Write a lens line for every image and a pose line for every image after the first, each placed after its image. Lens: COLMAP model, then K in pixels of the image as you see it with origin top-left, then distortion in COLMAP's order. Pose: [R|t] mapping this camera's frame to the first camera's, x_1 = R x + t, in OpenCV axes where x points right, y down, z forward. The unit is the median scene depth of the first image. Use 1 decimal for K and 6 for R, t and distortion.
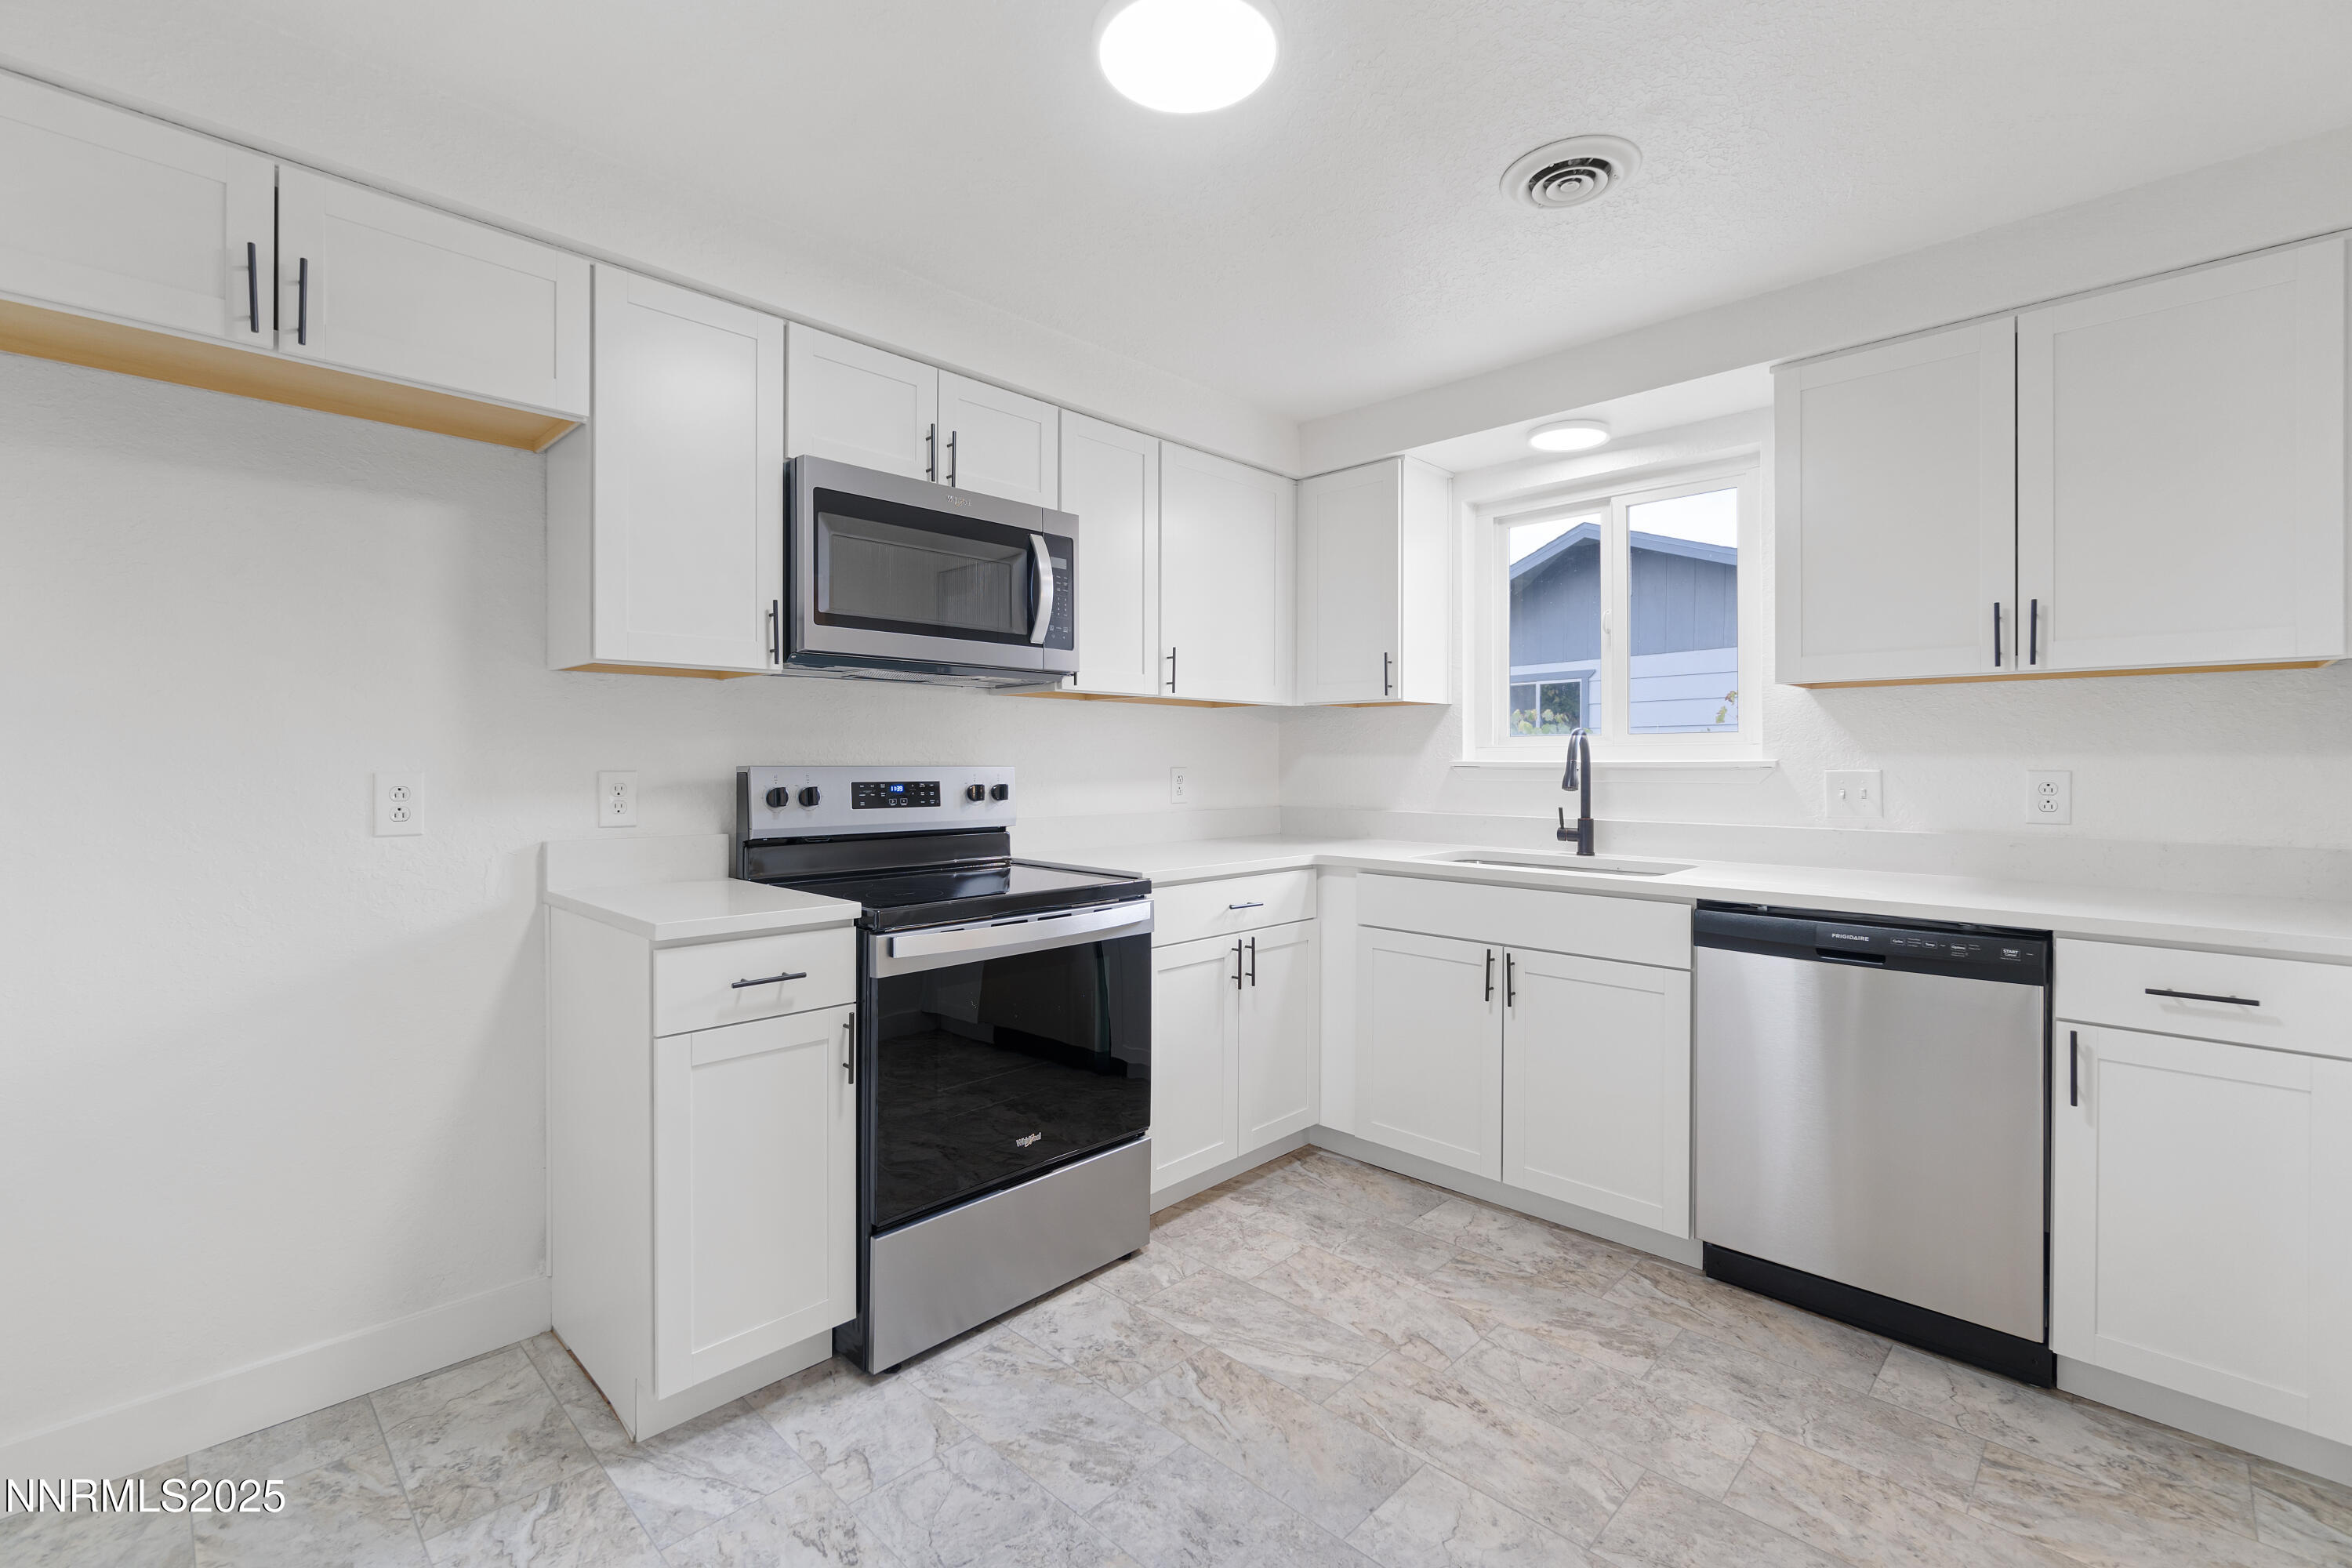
lens RADIAL K [[996.3, 0, 1156.8], [0, 996.3, 765.7], [0, 0, 1]] dist [-0.004996, 0.002140]
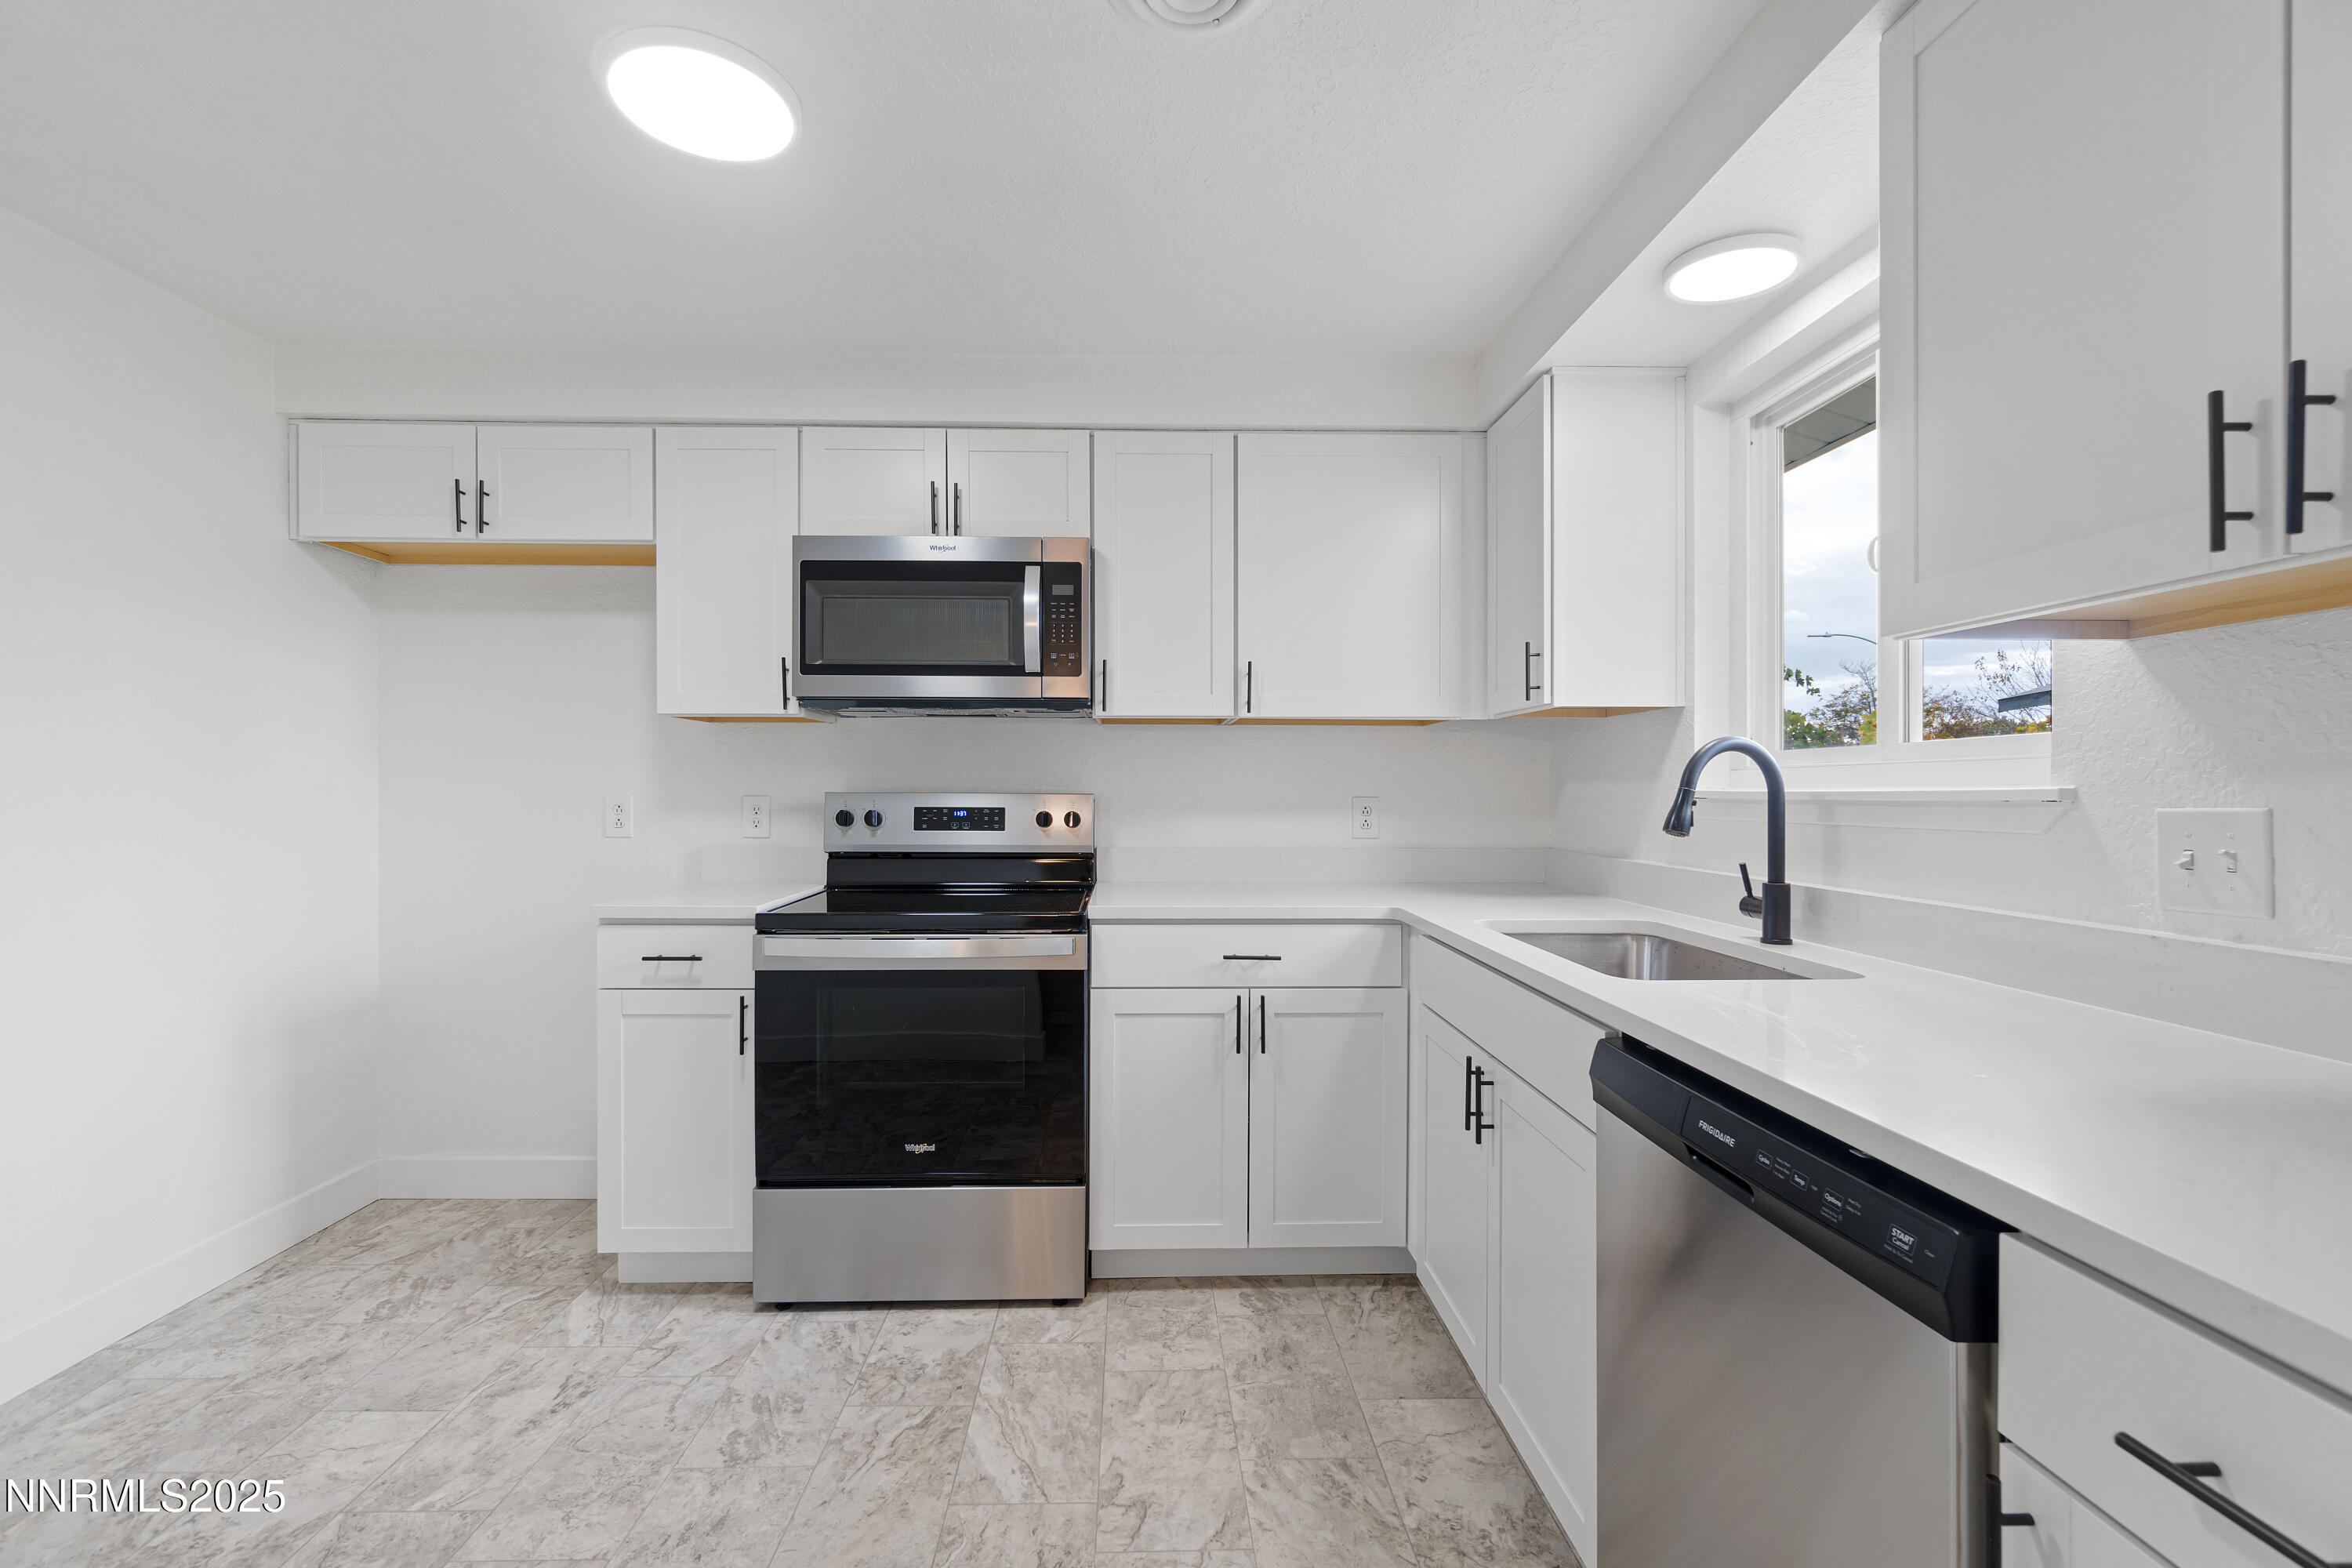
lens RADIAL K [[996.3, 0, 1158.1], [0, 996.3, 796.1], [0, 0, 1]] dist [-0.004996, 0.002140]
pose [[0.733533, 0.004854, -0.679637, 0.731729], [-0.004833, 0.999986, 0.001926, 0.000526], [0.679637, 0.001872, 0.733546, 0.378629]]
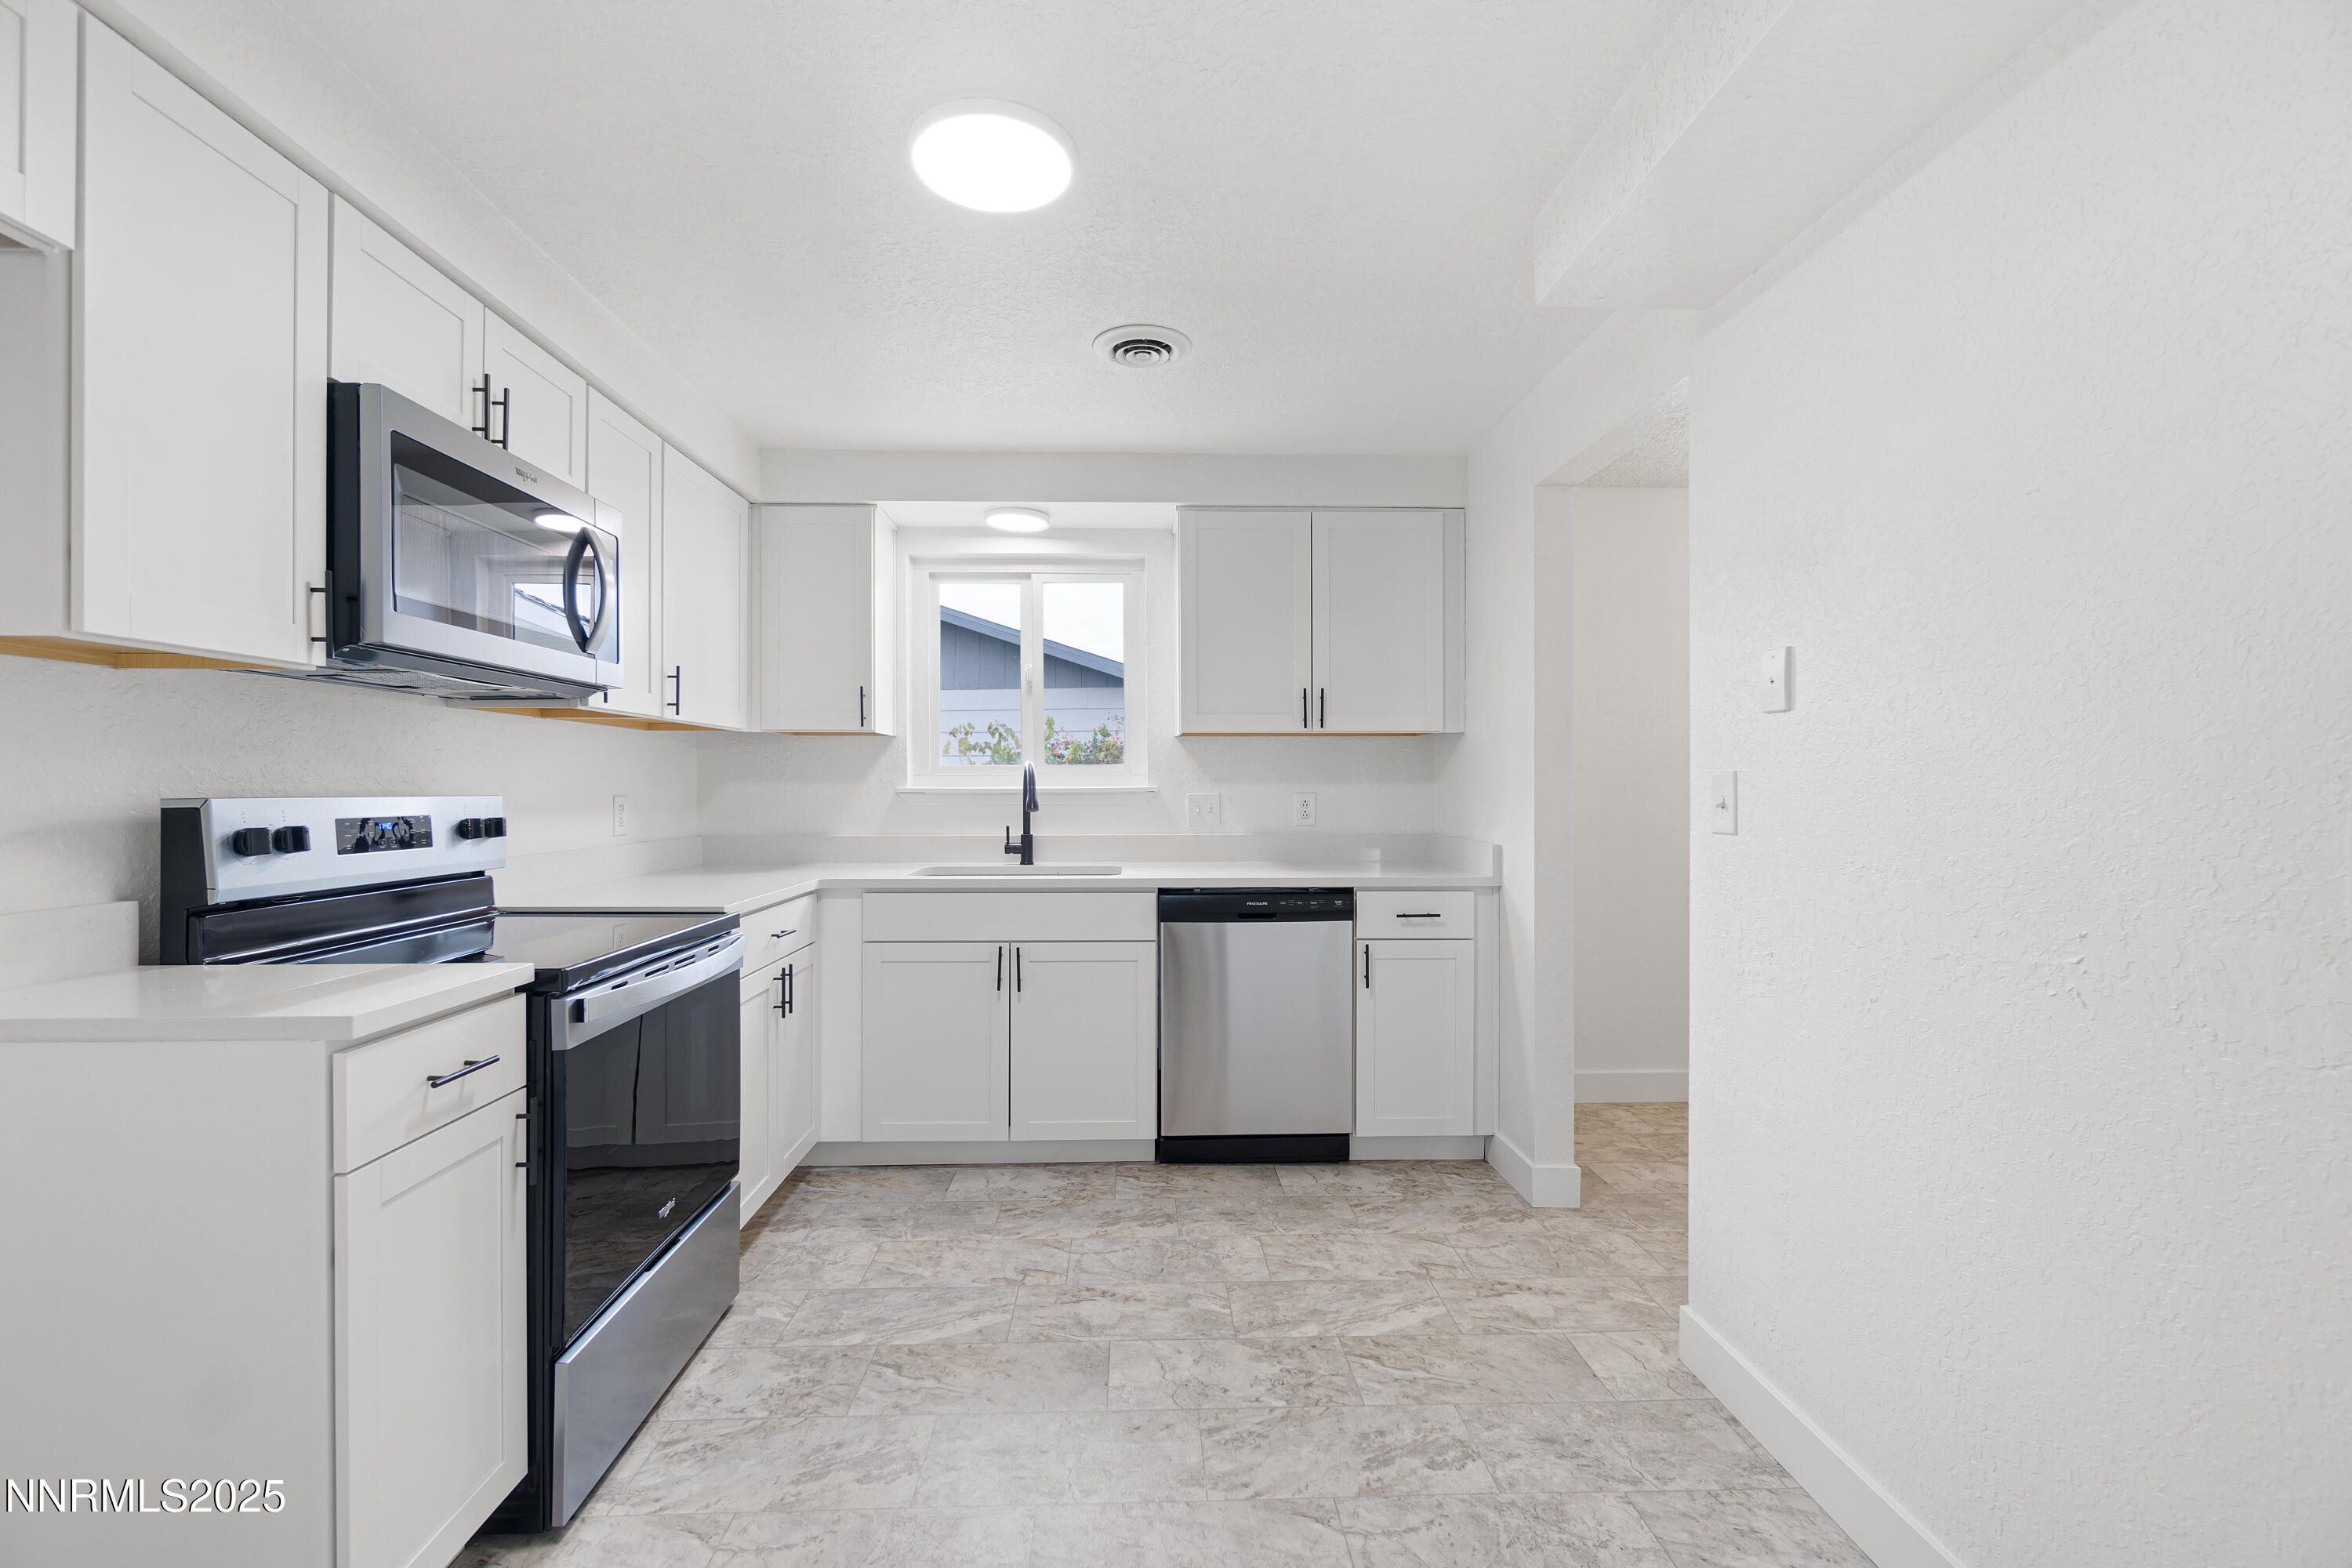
lens RADIAL K [[996.3, 0, 1129.7], [0, 996.3, 790.1], [0, 0, 1]] dist [-0.004996, 0.002140]
pose [[0.703978, -0.004554, 0.710208, -0.449055], [0.005709, 0.999983, 0.000753, -0.002211], [-0.710199, 0.003525, 0.703992, 0.062447]]
